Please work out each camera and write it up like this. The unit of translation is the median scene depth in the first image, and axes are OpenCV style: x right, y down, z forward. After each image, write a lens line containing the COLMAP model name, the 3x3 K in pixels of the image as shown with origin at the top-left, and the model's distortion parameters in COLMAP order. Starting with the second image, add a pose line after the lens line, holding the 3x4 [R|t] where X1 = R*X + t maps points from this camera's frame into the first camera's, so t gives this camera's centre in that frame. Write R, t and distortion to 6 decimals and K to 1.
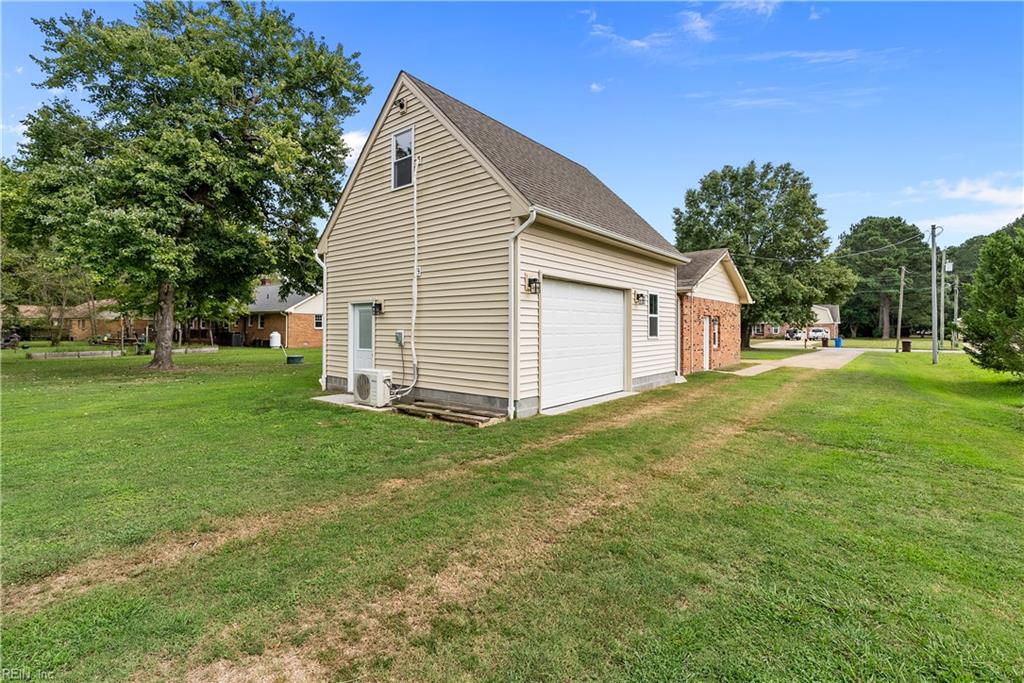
lens RADIAL K [[465.1, 0, 526.0], [0, 465.1, 324.8], [0, 0, 1]] dist [0.002665, 0.001635]
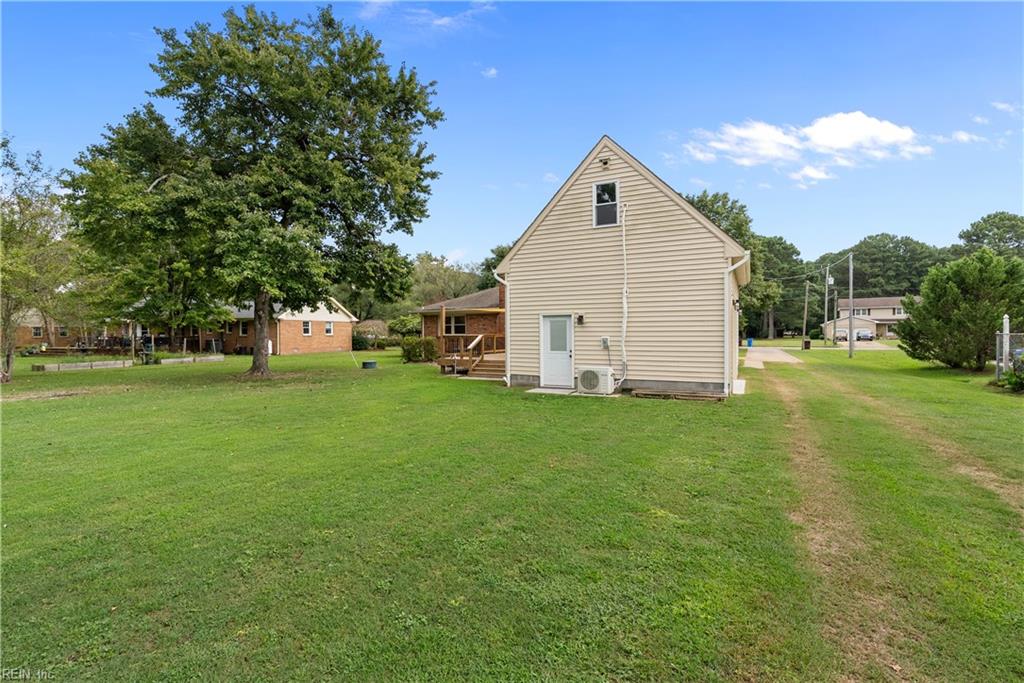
lens RADIAL K [[465.1, 0, 512.8], [0, 465.1, 338.7], [0, 0, 1]] dist [0.002665, 0.001635]
pose [[0.979114, -0.011060, 0.203012, -0.659184], [0.006628, 0.999725, 0.022500, -0.010860], [-0.203205, -0.020684, 0.978918, -0.185857]]
